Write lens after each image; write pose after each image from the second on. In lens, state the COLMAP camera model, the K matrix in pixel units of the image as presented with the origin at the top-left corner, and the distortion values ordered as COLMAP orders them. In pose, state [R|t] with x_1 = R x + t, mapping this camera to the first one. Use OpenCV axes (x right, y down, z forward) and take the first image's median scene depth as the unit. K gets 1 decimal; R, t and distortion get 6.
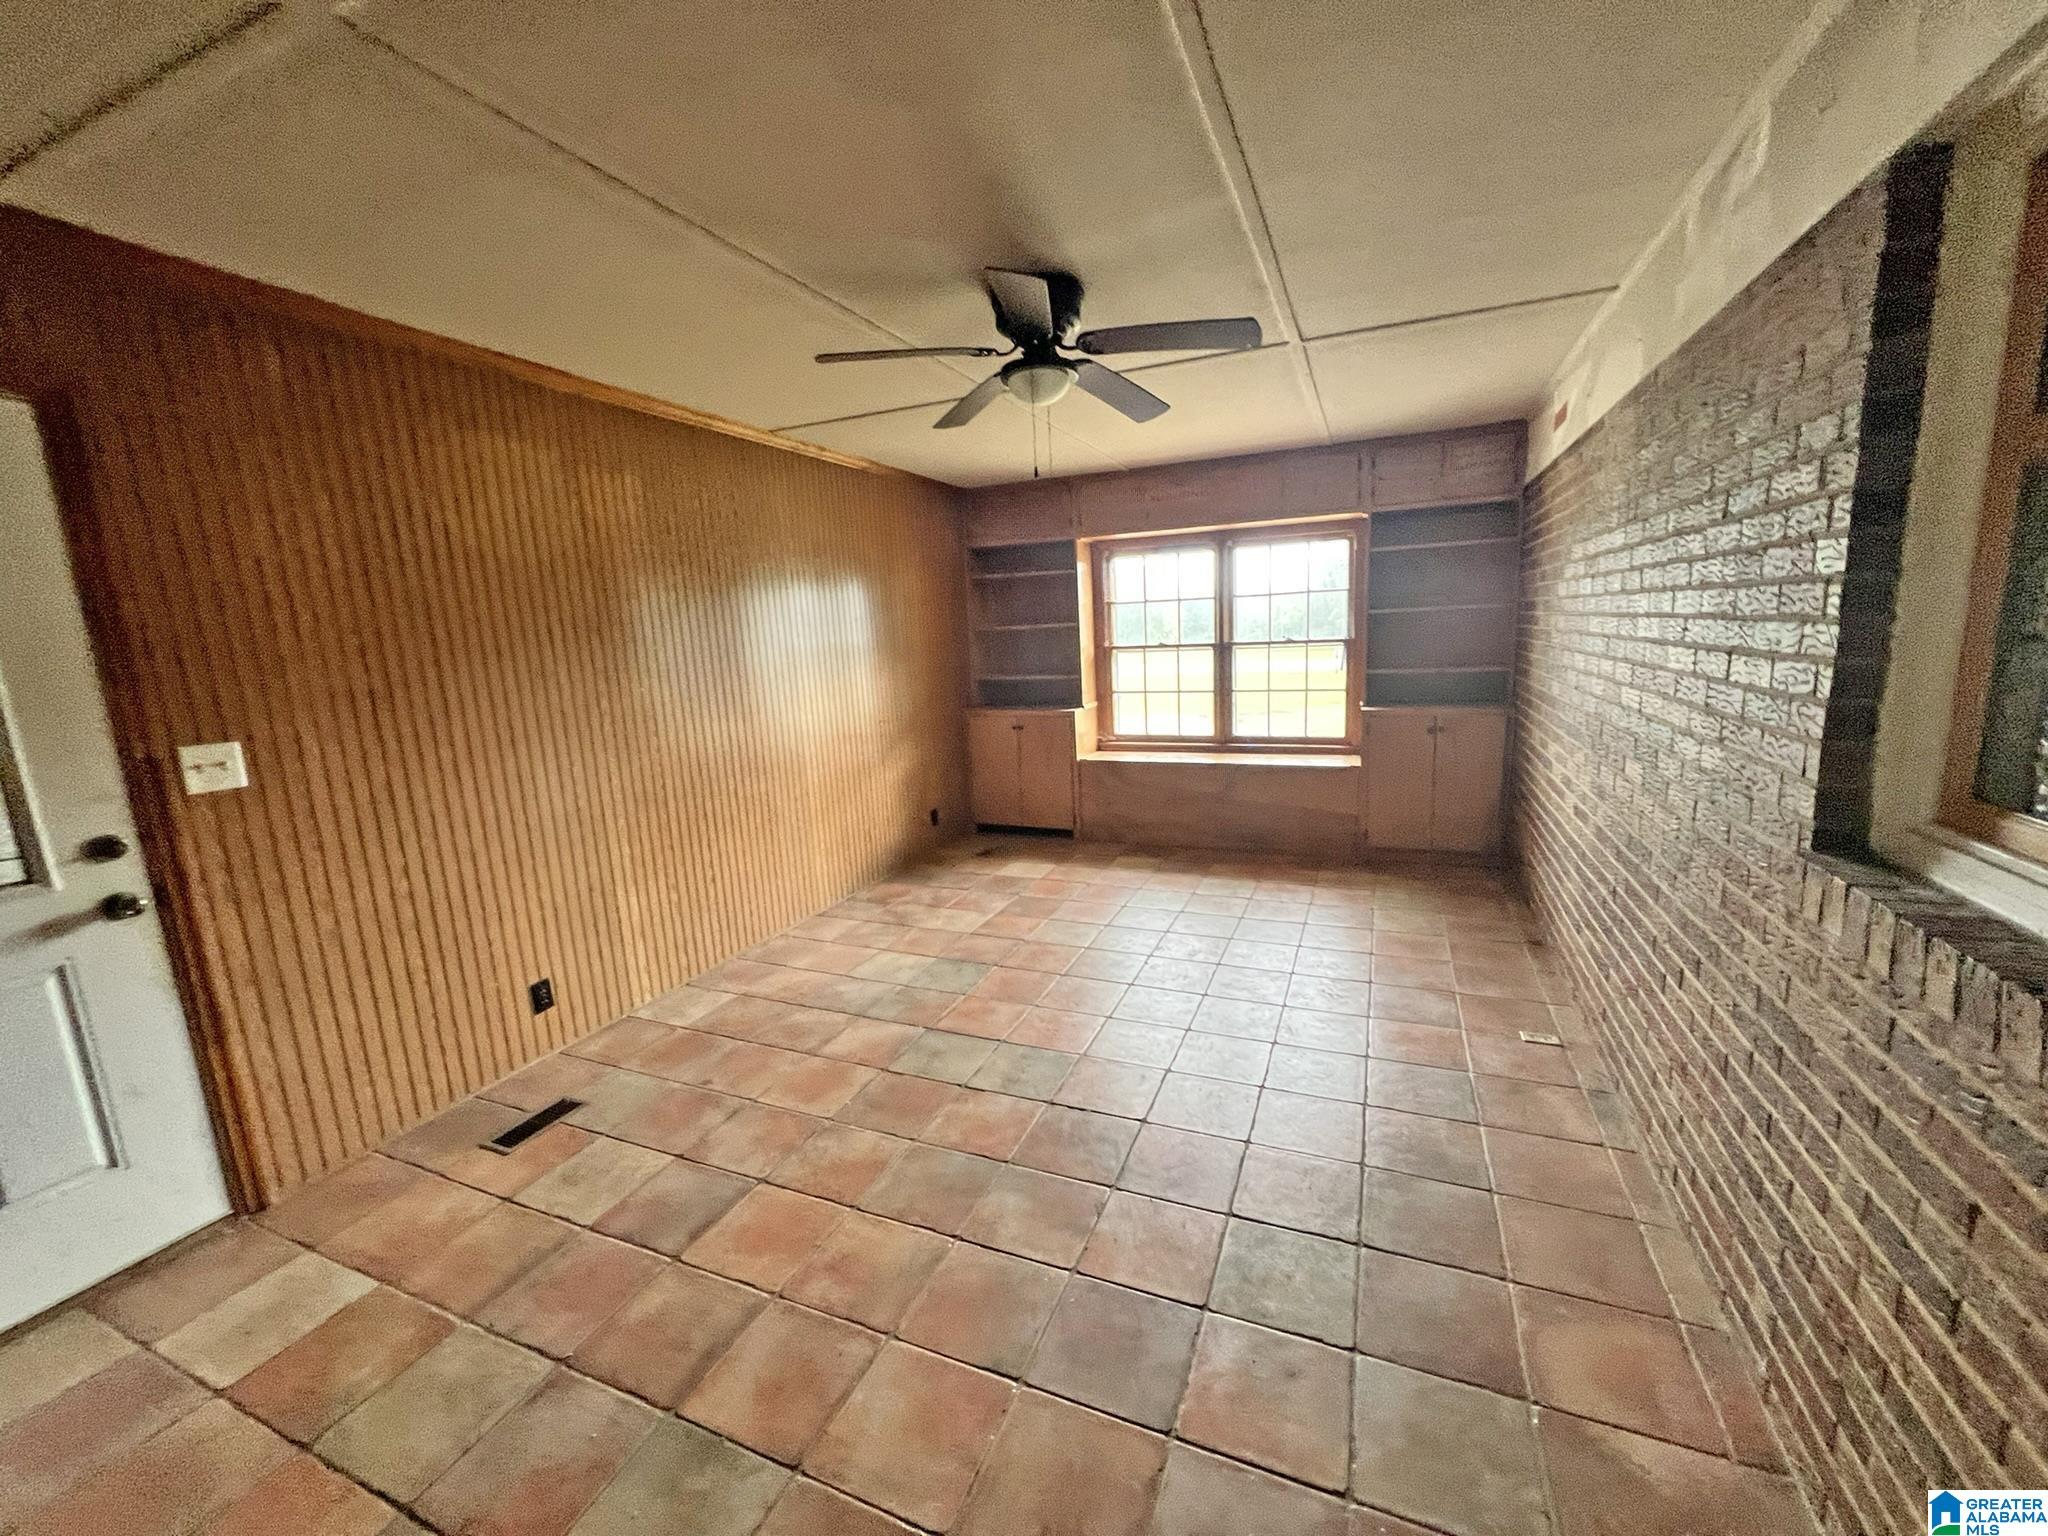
lens RADIAL K [[812.0, 0, 1025.2], [0, 812.0, 776.1], [0, 0, 1]] dist [0.001374, 0.000061]
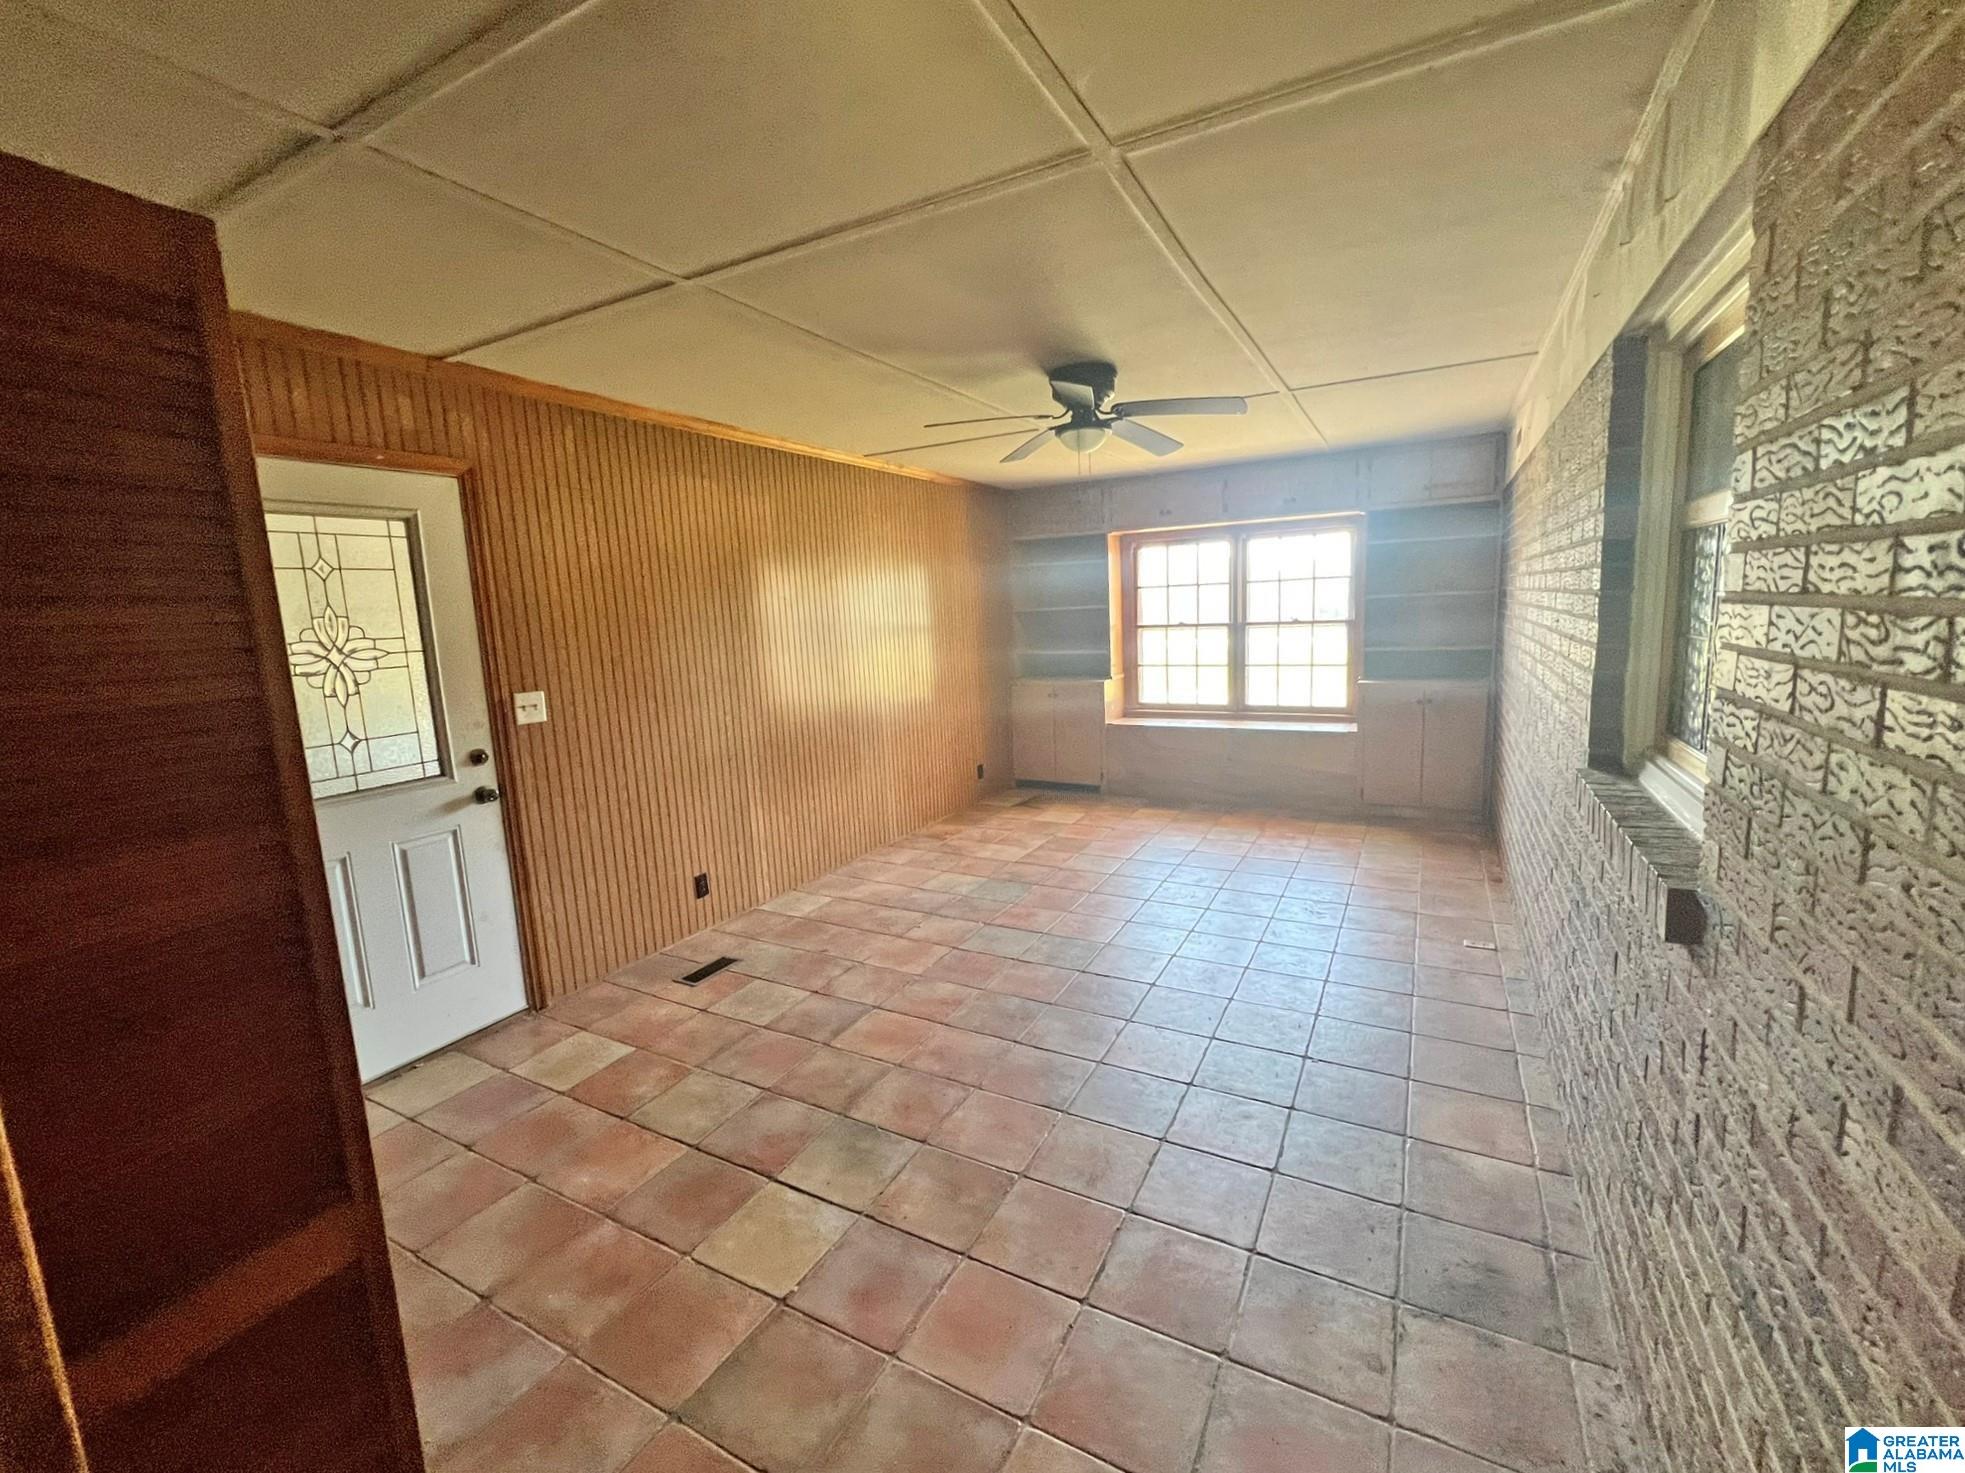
lens RADIAL K [[796.4, 0, 977.1], [0, 796.4, 734.2], [0, 0, 1]] dist [0.001106, -0.000332]
pose [[0.995417, 0.016724, -0.094160, -0.020423], [-0.018375, 0.999692, -0.016699, 0.032849], [0.093852, 0.018353, 0.995417, -0.270198]]
